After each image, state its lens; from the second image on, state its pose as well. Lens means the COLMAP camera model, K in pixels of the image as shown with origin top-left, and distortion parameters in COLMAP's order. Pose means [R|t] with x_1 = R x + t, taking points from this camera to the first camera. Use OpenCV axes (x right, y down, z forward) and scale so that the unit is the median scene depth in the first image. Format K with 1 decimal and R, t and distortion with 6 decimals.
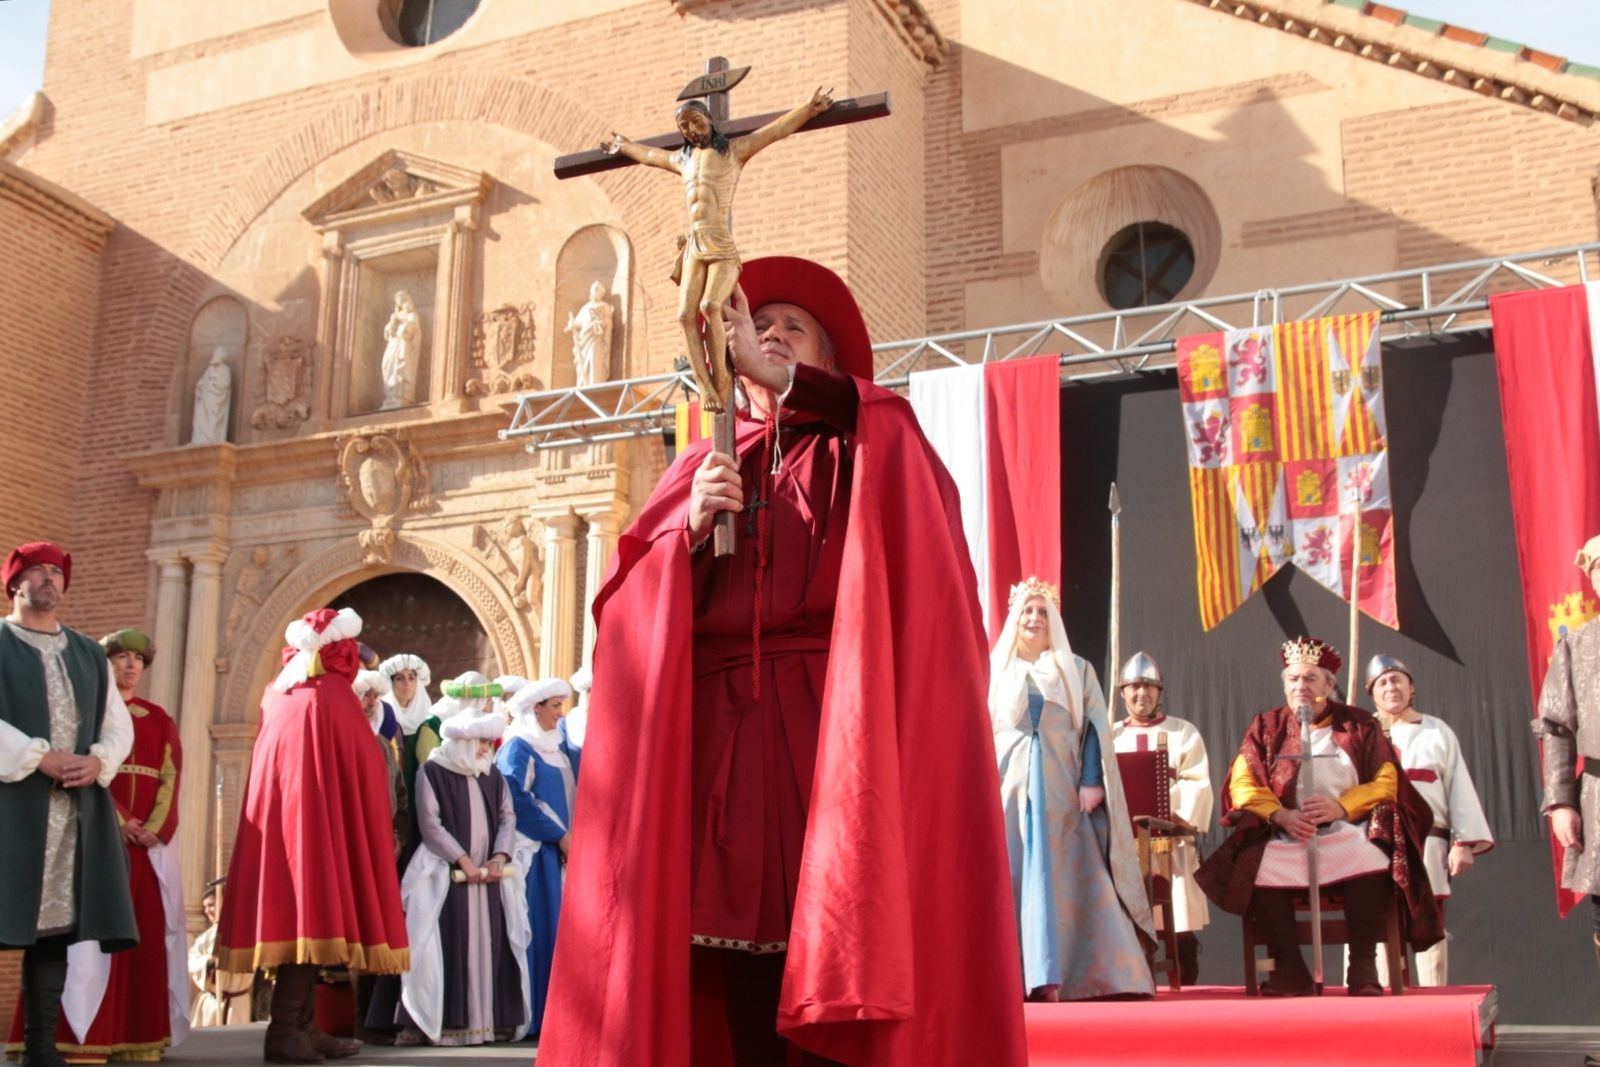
lens RADIAL K [[1744.1, 0, 748.3], [0, 1744.1, 616.5], [0, 0, 1]] dist [-0.086991, 0.144423]
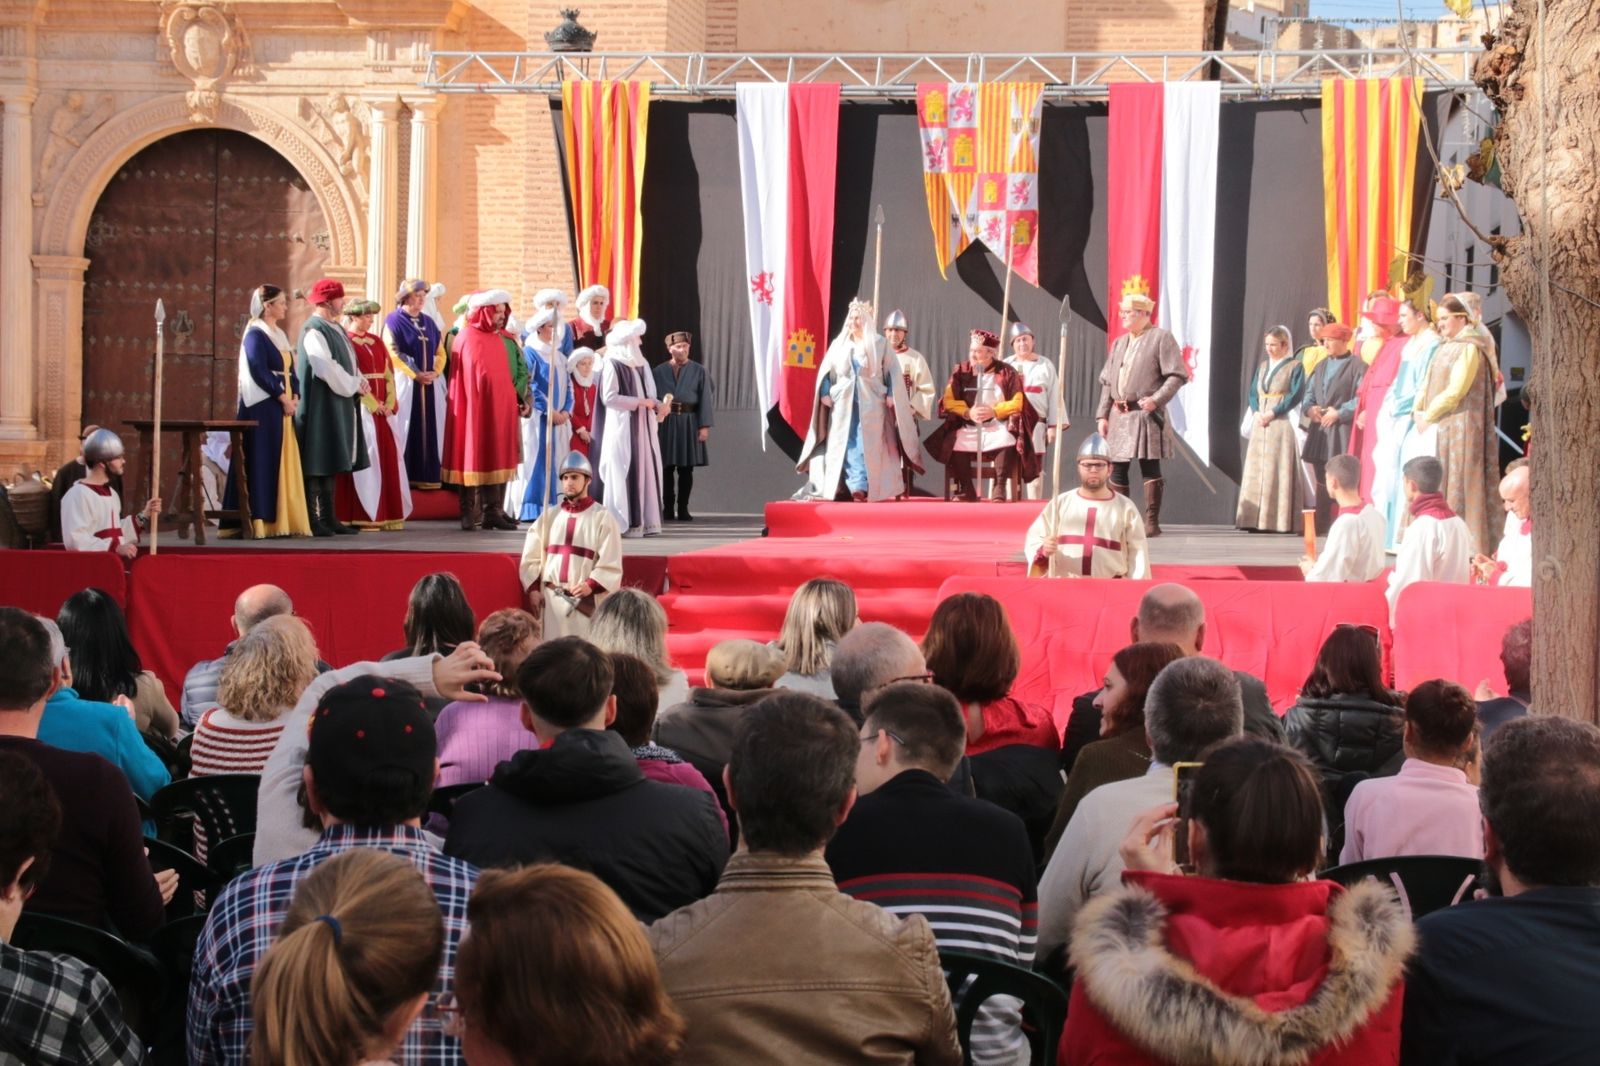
lens RADIAL K [[2752.4, 0, 783.0], [0, 2752.4, 533.6], [0, 0, 1]] dist [0.096540, 0.137913]
pose [[0.966681, 0.008608, 0.255839, -0.318485], [-0.065588, 0.974401, 0.215038, -0.188620], [-0.247439, -0.224653, 0.942499, -0.886791]]
